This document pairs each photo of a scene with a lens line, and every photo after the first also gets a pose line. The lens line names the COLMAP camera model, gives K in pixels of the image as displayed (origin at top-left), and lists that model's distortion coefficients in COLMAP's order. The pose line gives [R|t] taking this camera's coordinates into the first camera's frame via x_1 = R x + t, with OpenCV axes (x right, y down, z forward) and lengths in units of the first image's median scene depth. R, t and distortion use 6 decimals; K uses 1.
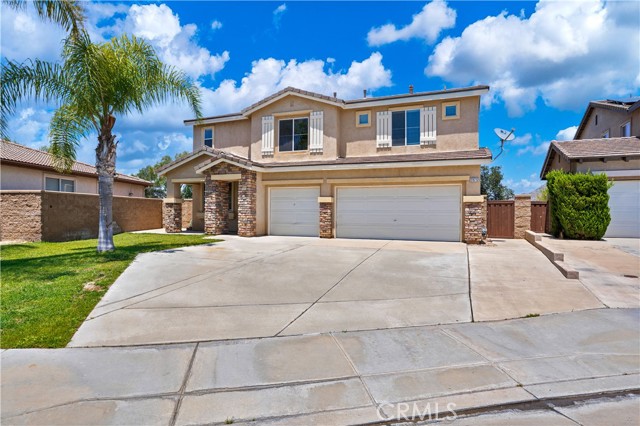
lens RADIAL K [[371.8, 0, 320.0], [0, 371.8, 213.0], [0, 0, 1]] dist [-0.006424, 0.000695]
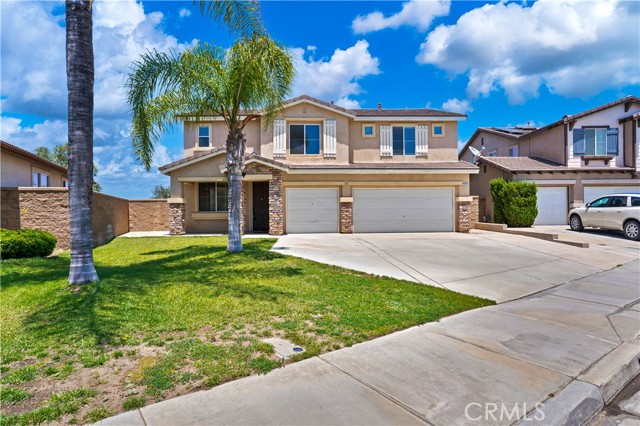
lens RADIAL K [[371.8, 0, 320.0], [0, 371.8, 213.0], [0, 0, 1]] dist [-0.006424, 0.000695]
pose [[0.909670, -0.013927, 0.415099, -0.520485], [0.015189, 0.999885, 0.000261, 0.003393], [-0.415055, 0.006068, 0.909776, 0.004643]]
